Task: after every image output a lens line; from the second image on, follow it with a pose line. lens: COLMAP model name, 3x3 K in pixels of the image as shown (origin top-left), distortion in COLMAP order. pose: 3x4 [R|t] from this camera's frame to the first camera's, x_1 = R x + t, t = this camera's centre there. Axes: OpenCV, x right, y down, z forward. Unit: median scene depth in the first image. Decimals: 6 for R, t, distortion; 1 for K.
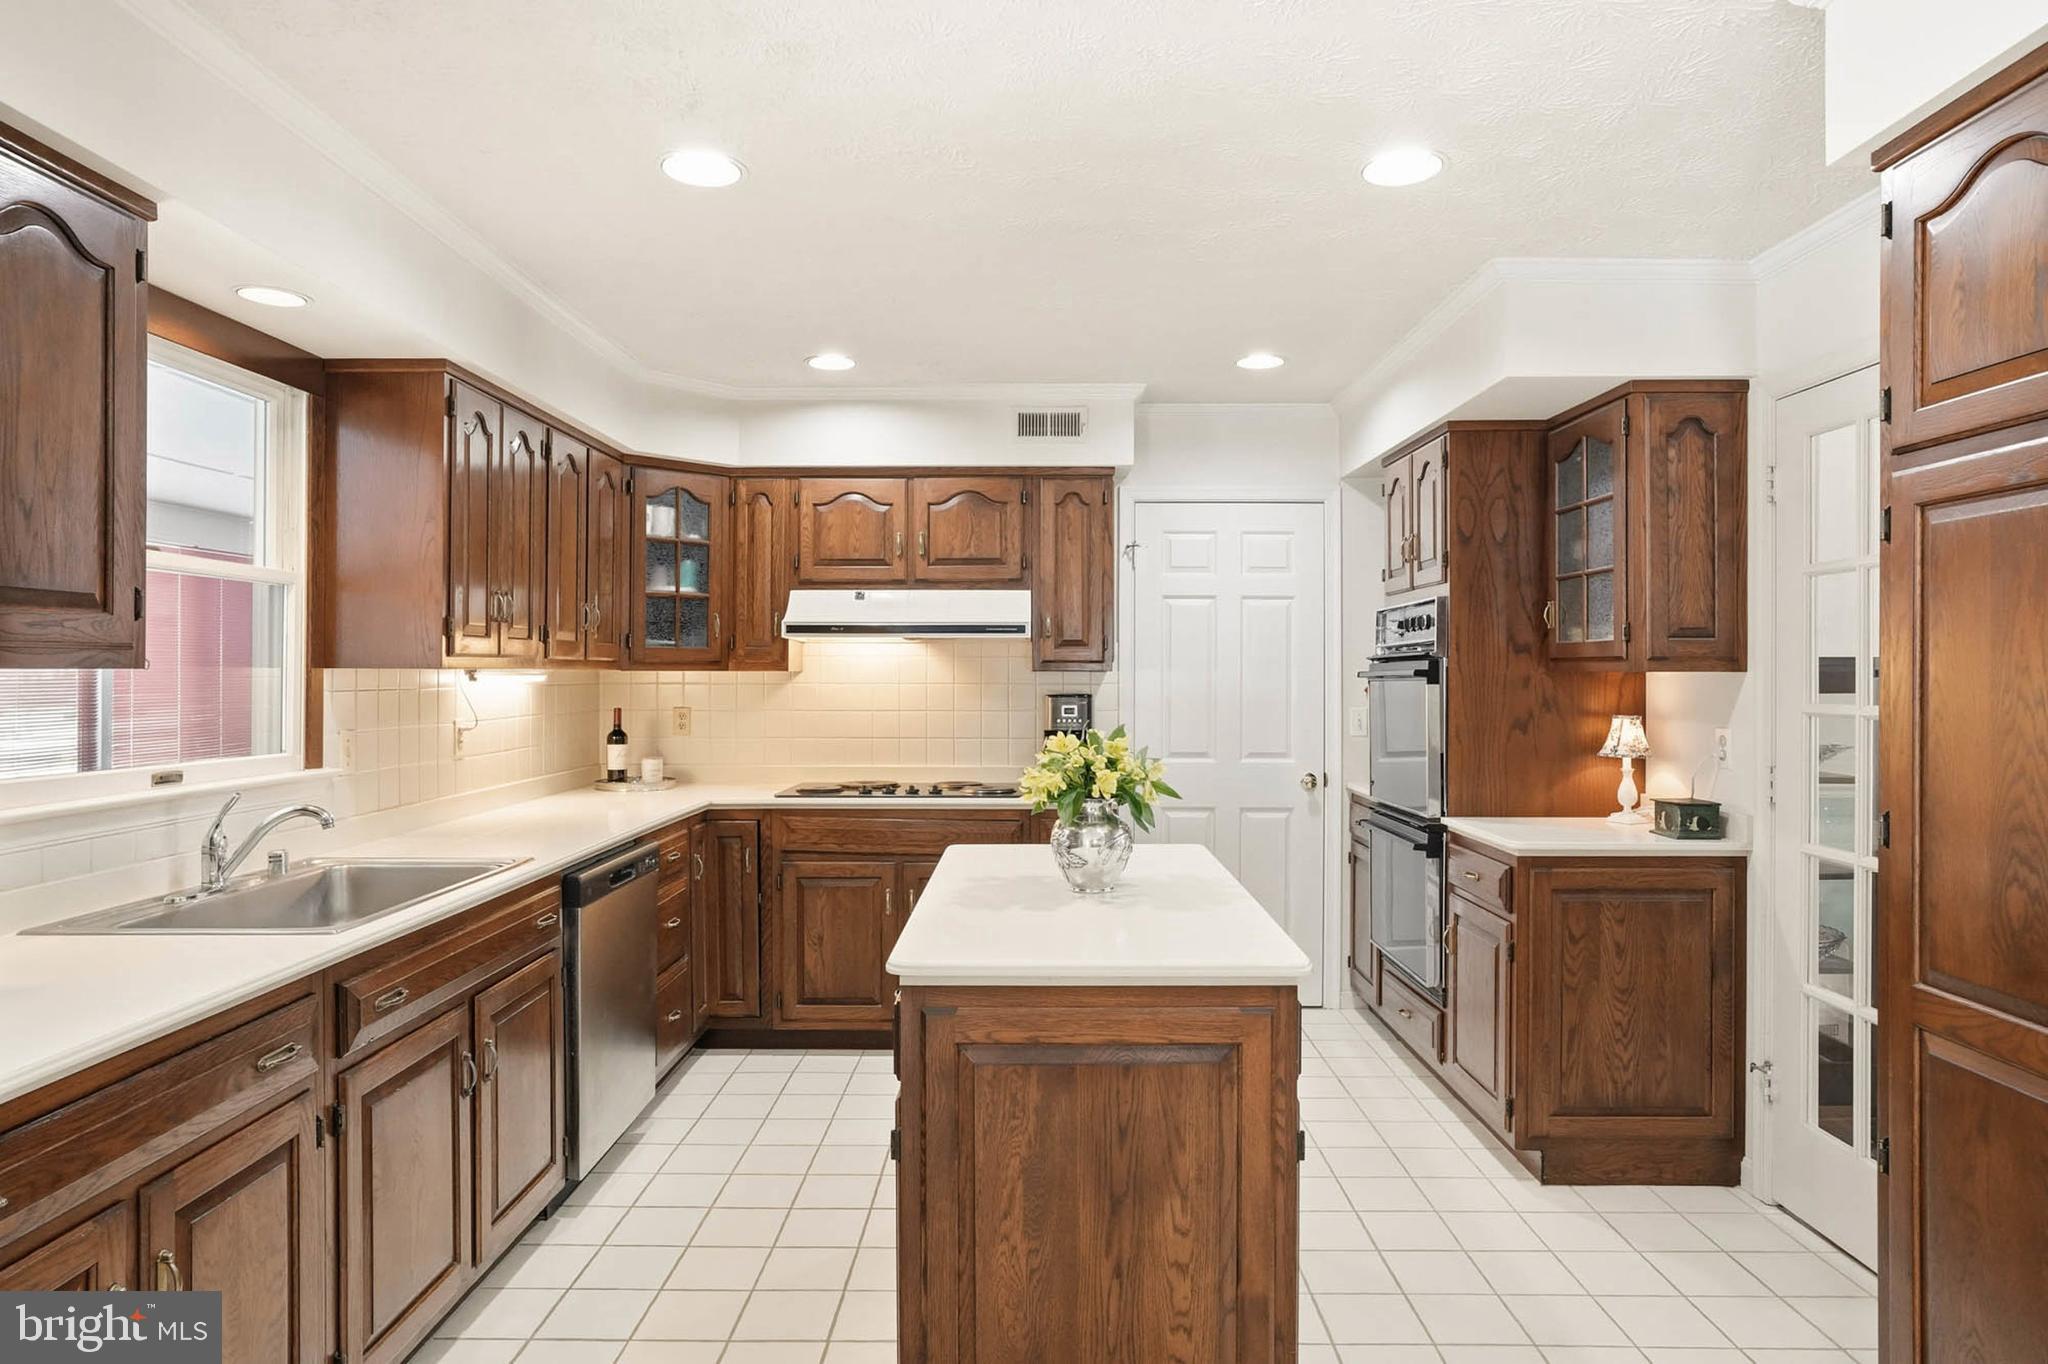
lens RADIAL K [[1208.5, 0, 1026.2], [0, 1208.5, 675.7], [0, 0, 1]] dist [-0.043789, 0.036639]
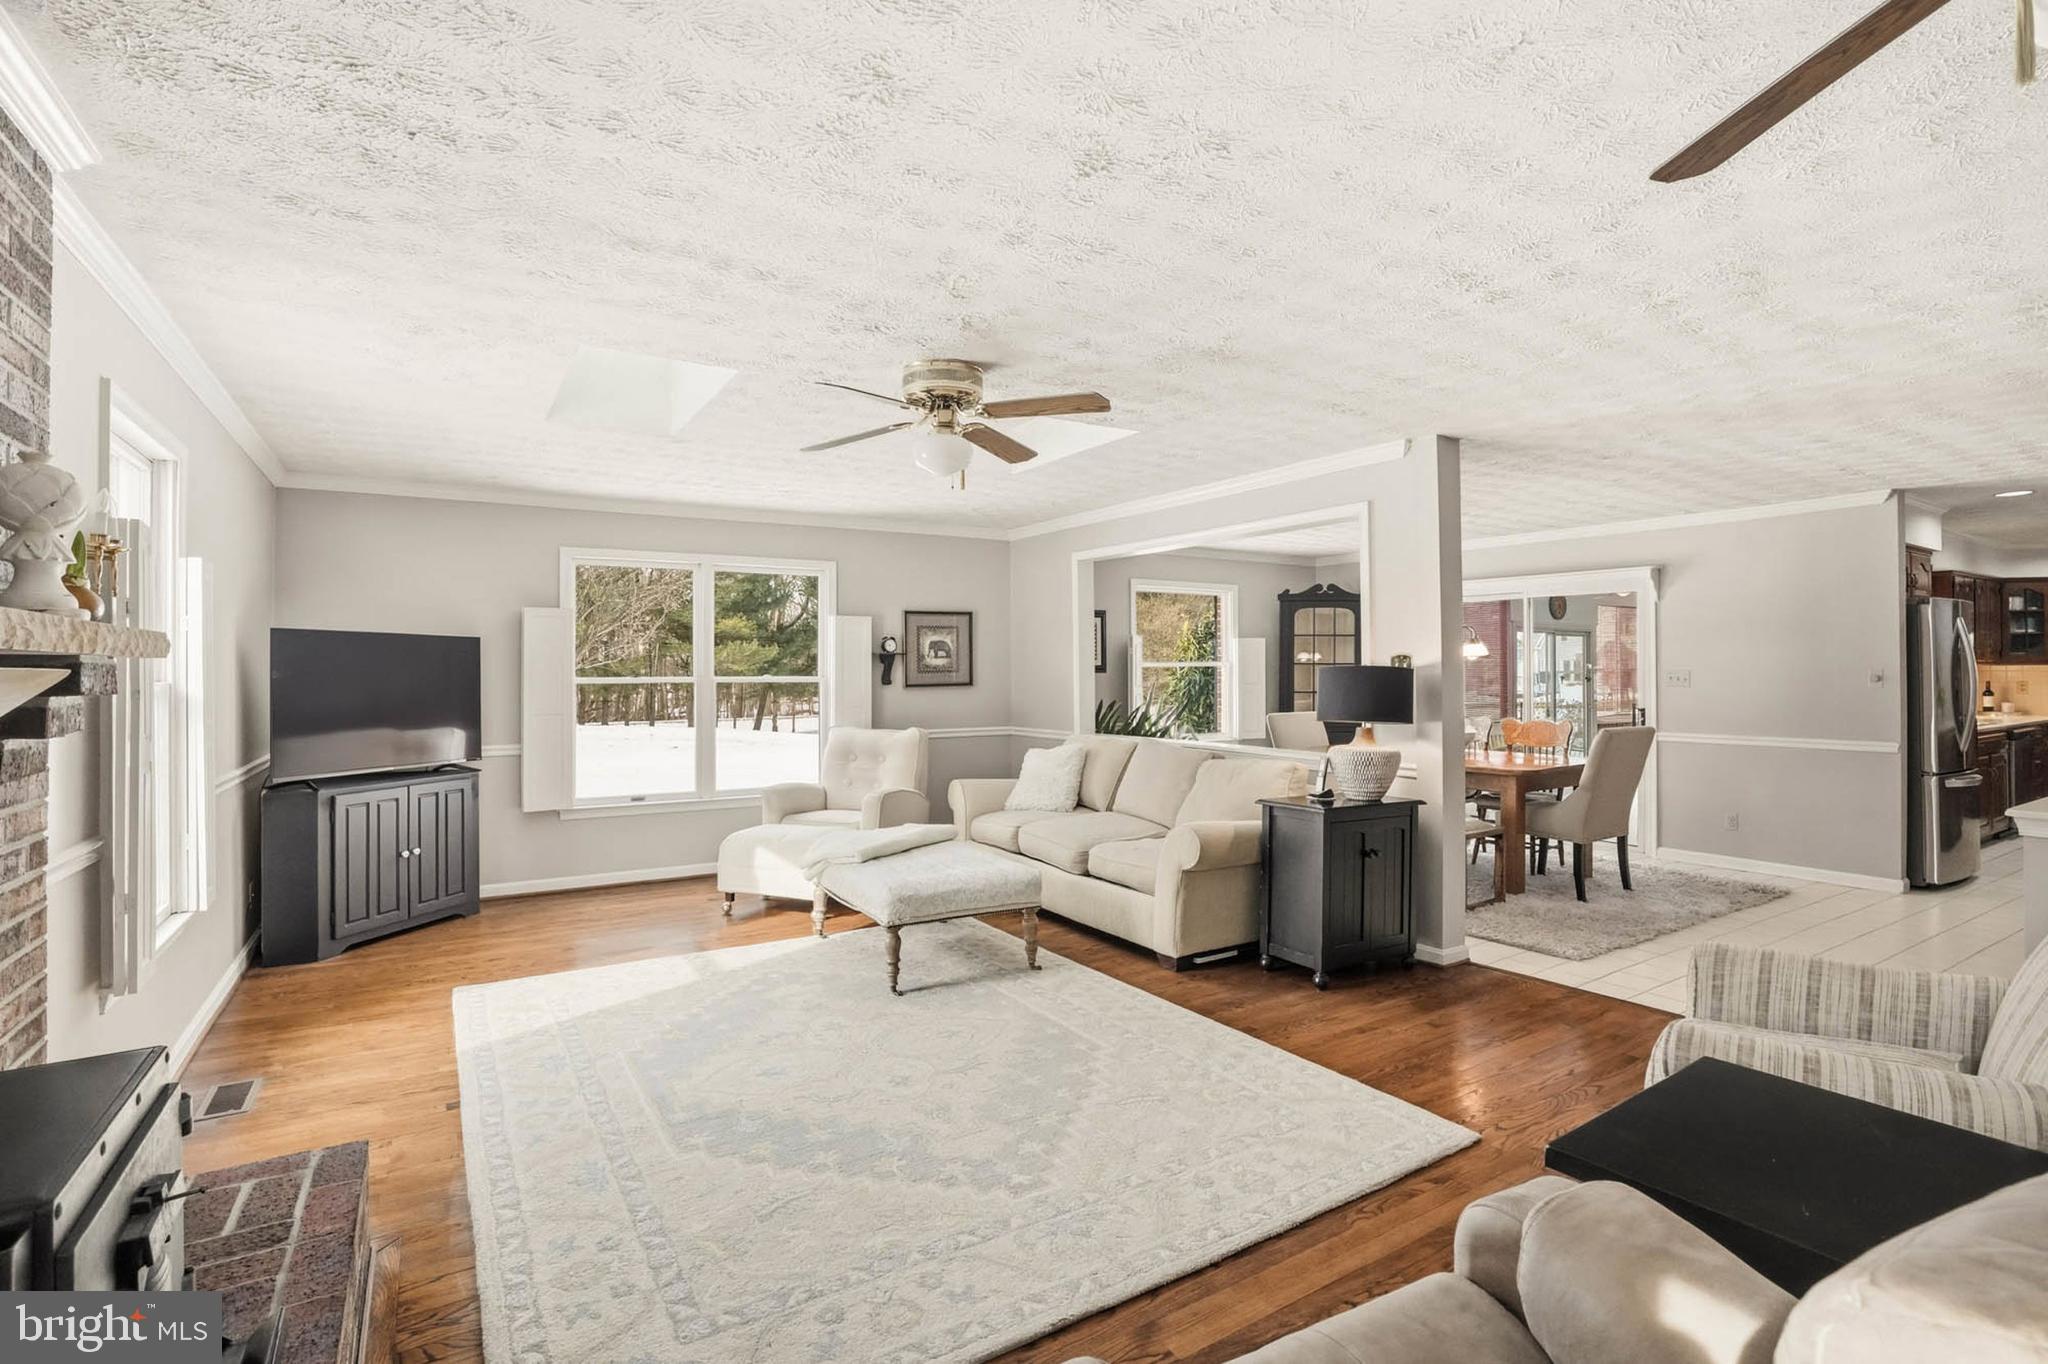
lens RADIAL K [[960.3, 0, 1024.4], [0, 960.3, 676.3], [0, 0, 1]] dist [-0.073195, 0.031327]
pose [[0.533277, 0.002898, -0.845936, 0.249856], [0.005184, 0.999964, 0.006694, -0.006339], [0.845925, -0.007955, 0.533243, -2.137215]]
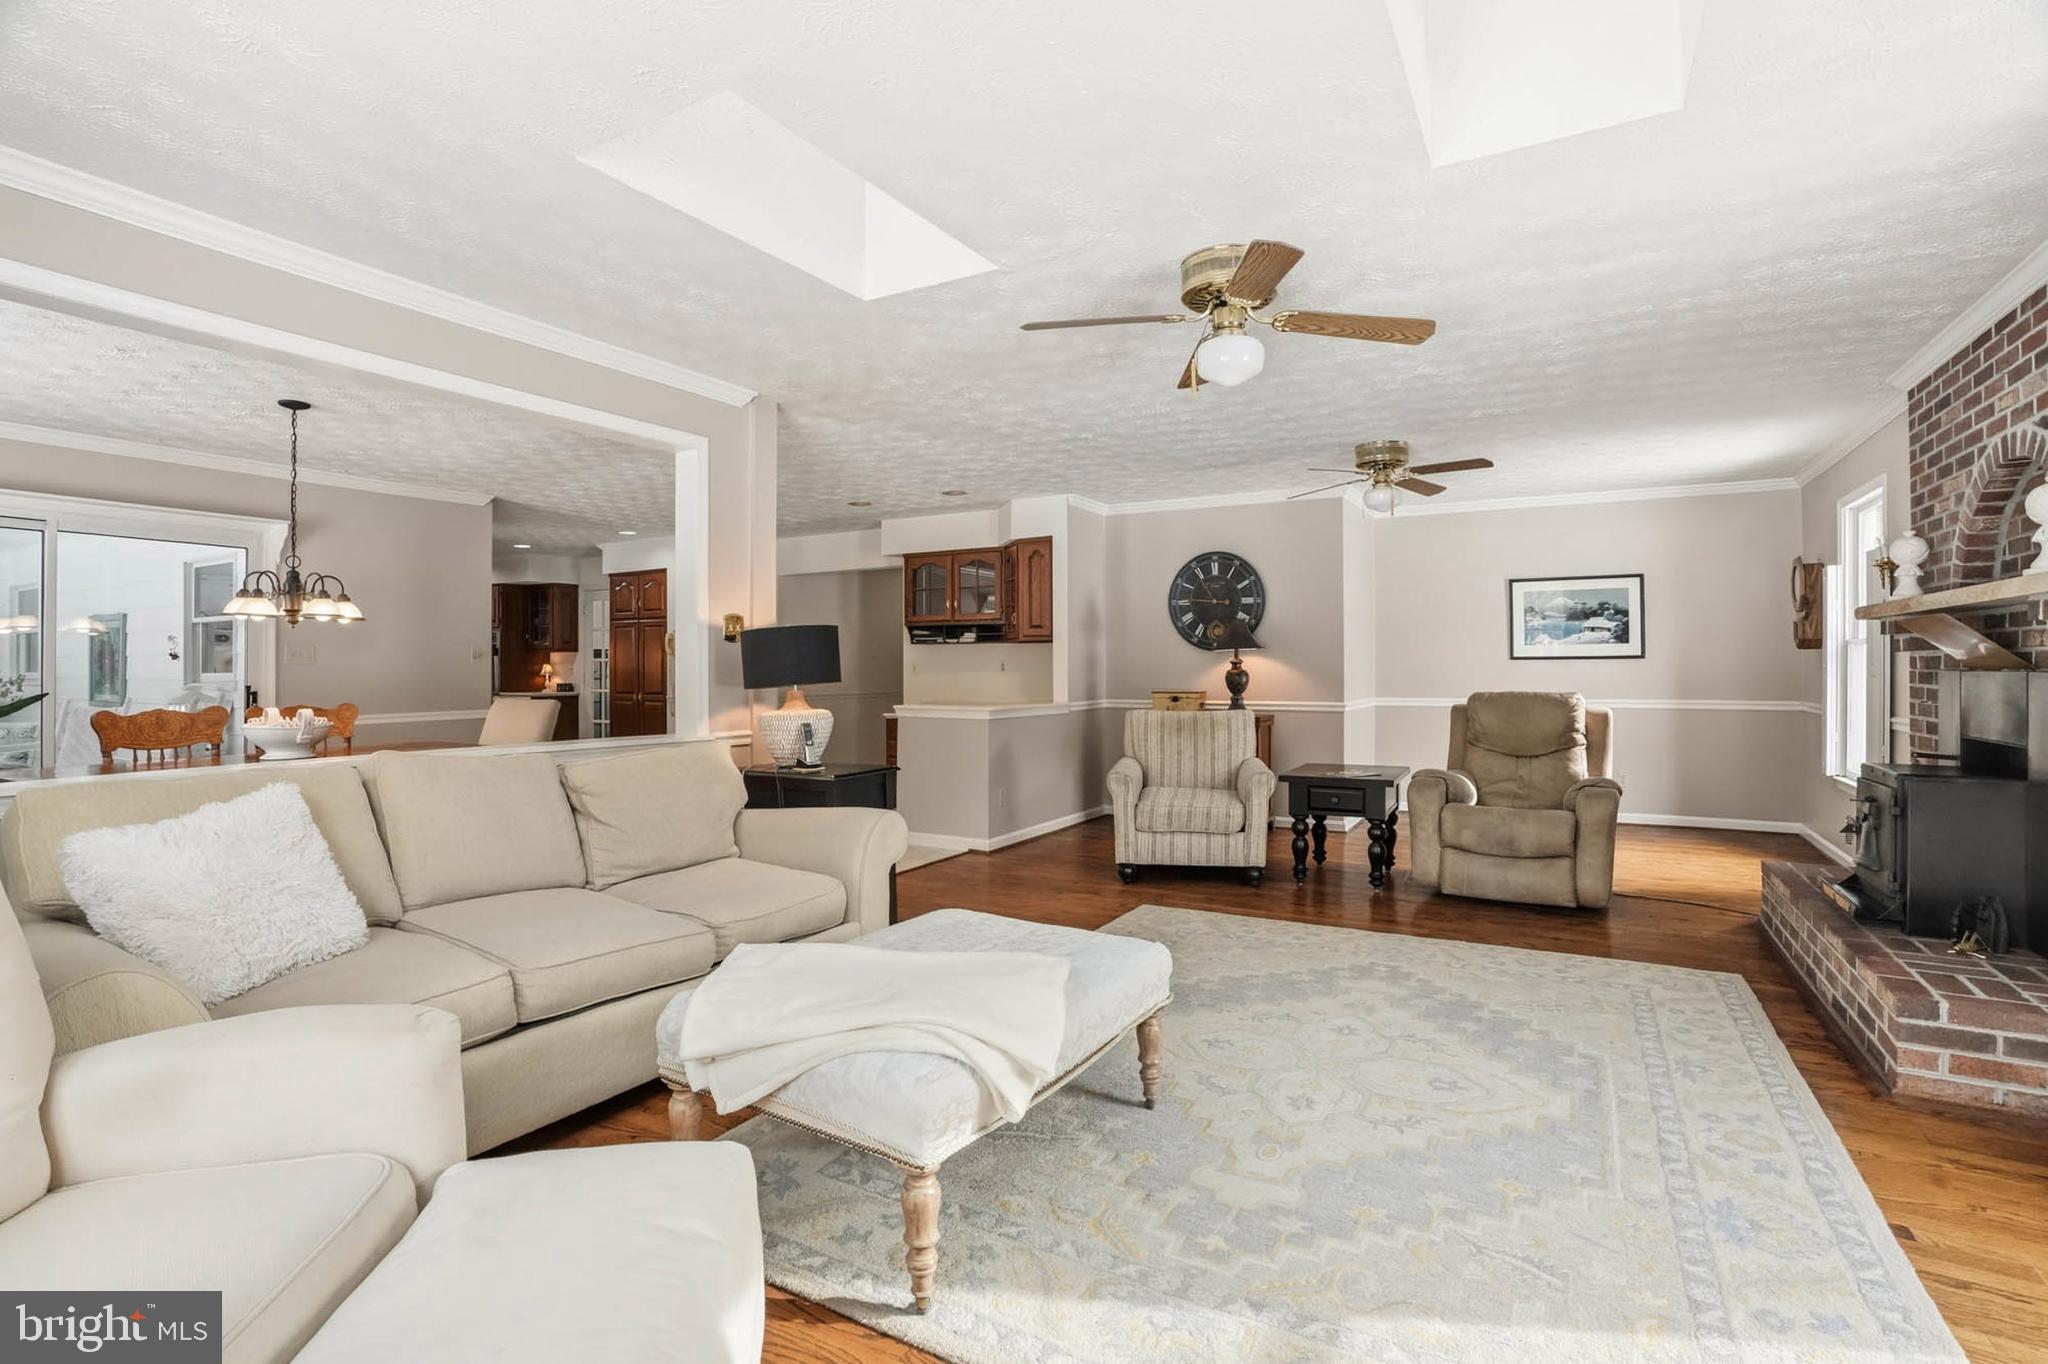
lens RADIAL K [[980.9, 0, 1033.1], [0, 980.9, 664.9], [0, 0, 1]] dist [-0.077465, 0.033417]
pose [[0.489706, -0.003326, 0.871881, -1.486889], [0.003897, 0.999991, 0.001626, 0.039790], [-0.871879, 0.002601, 0.489715, -1.948670]]
